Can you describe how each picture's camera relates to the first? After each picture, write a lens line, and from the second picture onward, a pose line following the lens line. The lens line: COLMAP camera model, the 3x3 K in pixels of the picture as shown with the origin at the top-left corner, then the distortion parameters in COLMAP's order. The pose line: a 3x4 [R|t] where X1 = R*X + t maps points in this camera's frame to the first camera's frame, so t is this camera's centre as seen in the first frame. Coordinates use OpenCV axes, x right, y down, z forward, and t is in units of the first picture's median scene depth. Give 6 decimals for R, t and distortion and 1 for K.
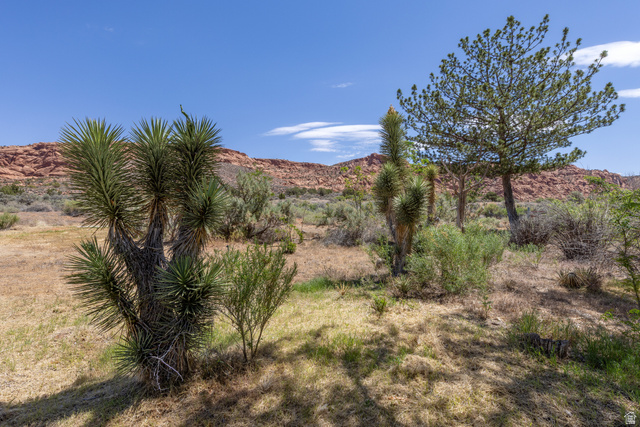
lens RADIAL K [[329.0, 0, 321.1], [0, 329.0, 207.3], [0, 0, 1]] dist [0.004303, -0.000362]
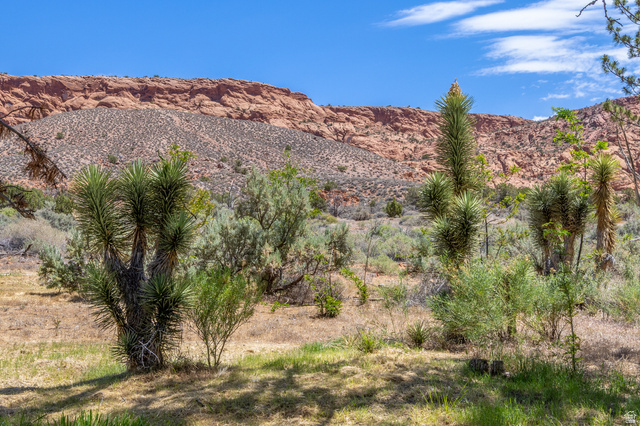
lens RADIAL K [[915.0, 0, 320.0], [0, 915.0, 213.0], [0, 0, 1]] dist [0.023827, 0.042509]
pose [[0.977628, -0.004879, -0.210286, 0.006019], [-0.000944, 0.999619, -0.027584, 0.000068], [0.210340, 0.027165, 0.977251, -0.015061]]
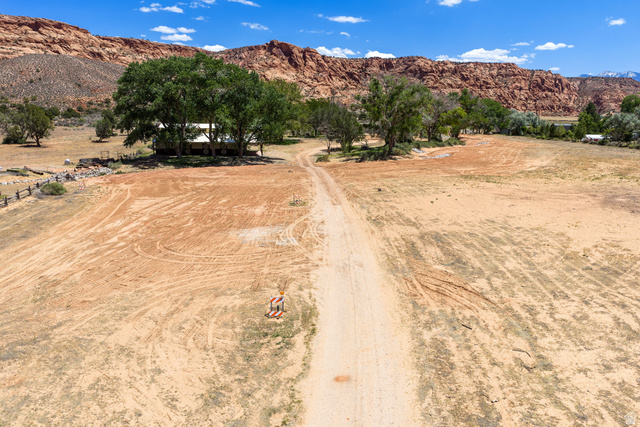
lens RADIAL K [[530.2, 0, 320.0], [0, 530.2, 213.5], [0, 0, 1]] dist [0.004135, -0.002862]
pose [[0.966621, -0.031707, 0.254242, -0.074905], [-0.018919, 0.980771, 0.194244, -0.017734], [-0.255512, -0.192570, 0.947434, -0.317967]]
